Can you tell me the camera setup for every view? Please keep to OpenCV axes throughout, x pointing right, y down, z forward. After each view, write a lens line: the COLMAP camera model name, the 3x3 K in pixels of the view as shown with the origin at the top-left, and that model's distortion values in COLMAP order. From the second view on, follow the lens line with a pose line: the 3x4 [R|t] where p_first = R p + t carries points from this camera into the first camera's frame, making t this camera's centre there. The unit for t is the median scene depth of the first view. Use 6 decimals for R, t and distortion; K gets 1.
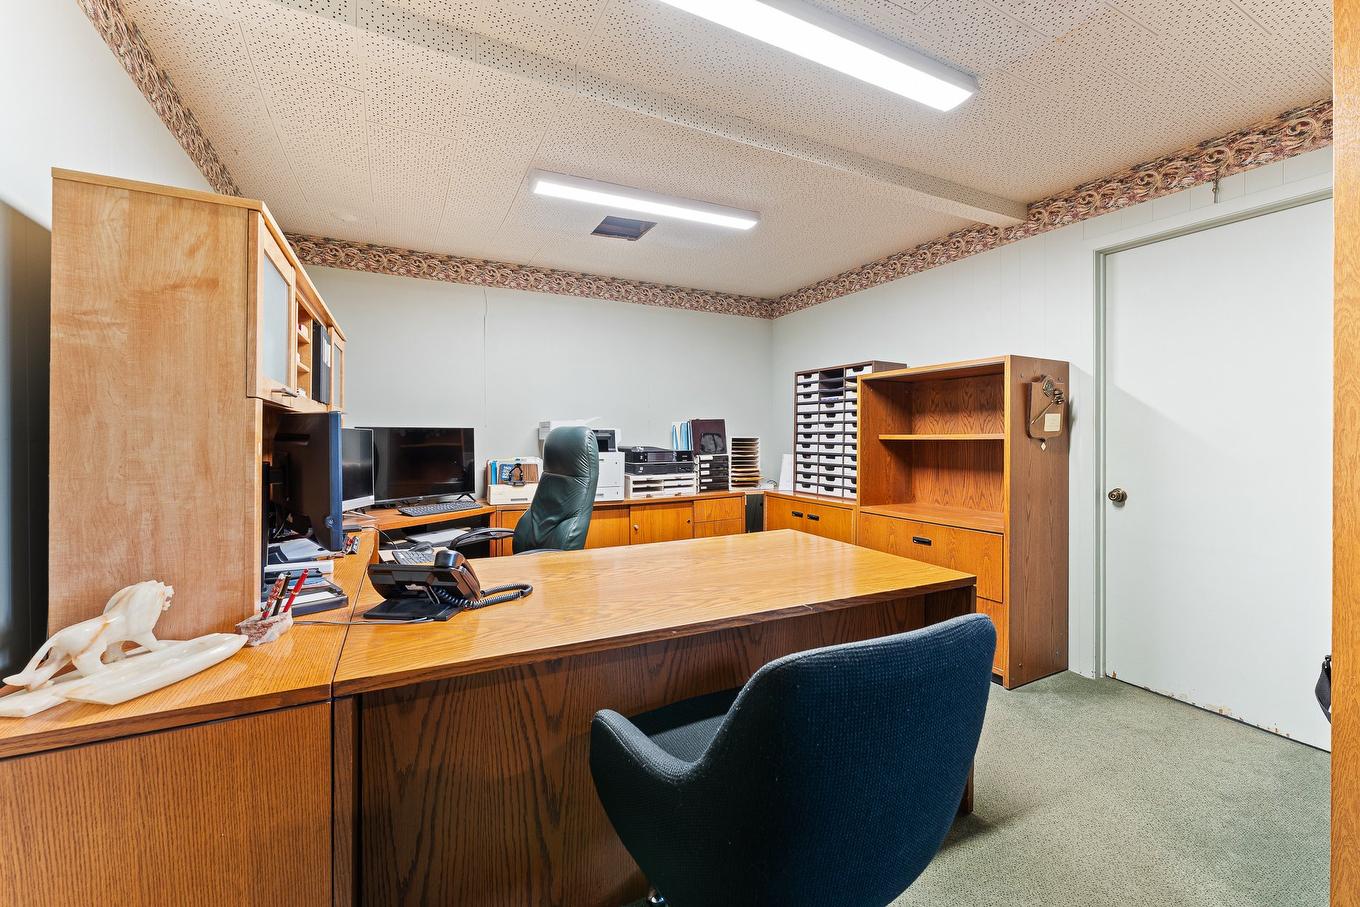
lens RADIAL K [[548.5, 0, 679.7], [0, 548.5, 443.9], [0, 0, 1]] dist [0.000680, -0.000348]
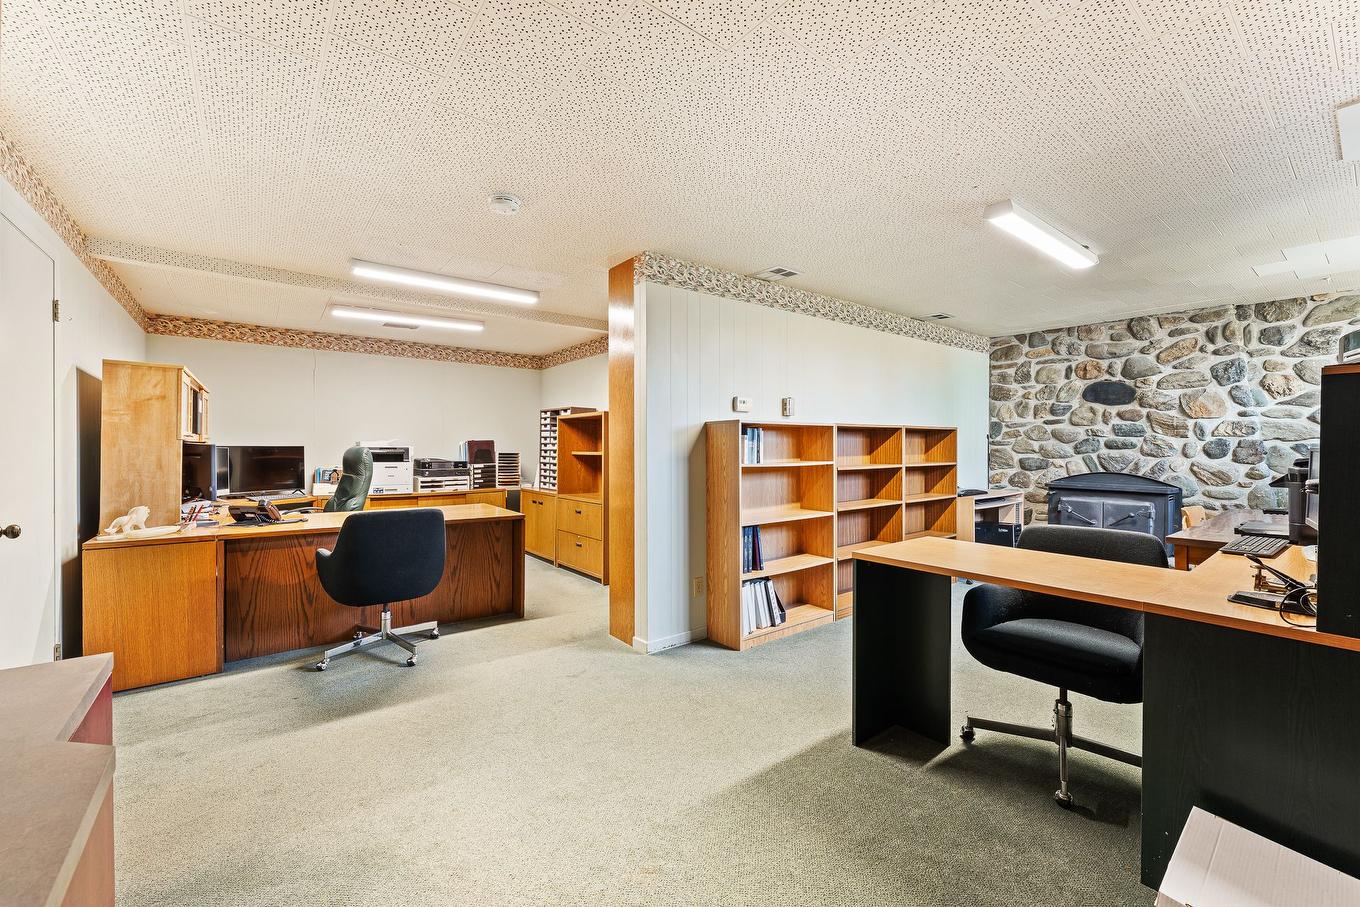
lens RADIAL K [[548.5, 0, 680.0], [0, 548.5, 455.1], [0, 0, 1]] dist [0.000680, -0.000348]
pose [[0.983104, 0.002386, 0.183034, 0.359302], [-0.002197, 0.999997, -0.001237, -0.004368], [-0.183037, 0.000814, 0.983106, -0.661792]]
